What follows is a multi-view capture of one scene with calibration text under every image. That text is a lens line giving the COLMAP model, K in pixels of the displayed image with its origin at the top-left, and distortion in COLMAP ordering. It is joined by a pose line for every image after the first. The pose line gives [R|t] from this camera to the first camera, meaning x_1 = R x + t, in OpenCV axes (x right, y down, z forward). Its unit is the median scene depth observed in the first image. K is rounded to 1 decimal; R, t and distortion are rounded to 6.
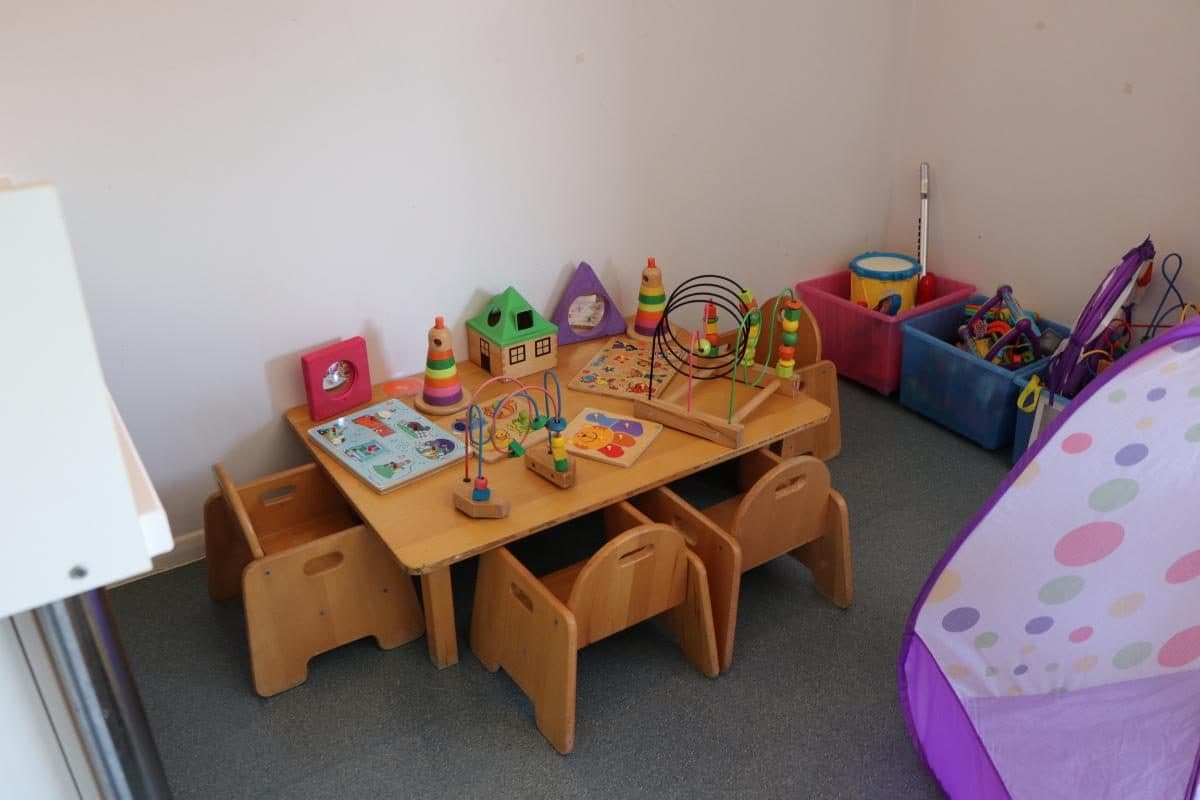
lens RADIAL K [[992.1, 0, 600.0], [0, 992.1, 400.0], [0, 0, 1]] dist [-0.196350, 0.194273]
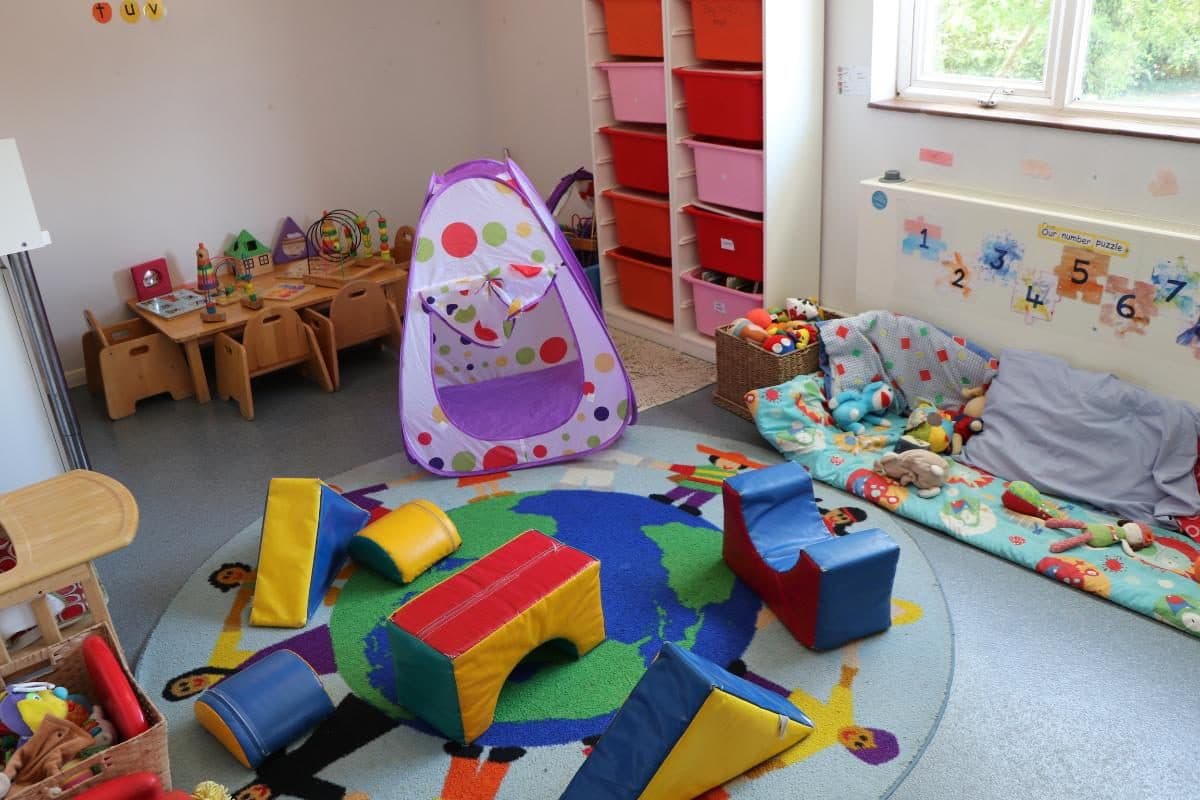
lens RADIAL K [[992.1, 0, 600.0], [0, 992.1, 400.0], [0, 0, 1]] dist [-0.196350, 0.194273]
pose [[0.993041, -0.093485, 0.071624, 0.471990], [0.097175, 0.994016, -0.049889, 0.410337], [-0.066532, 0.056501, 0.996183, -0.967420]]
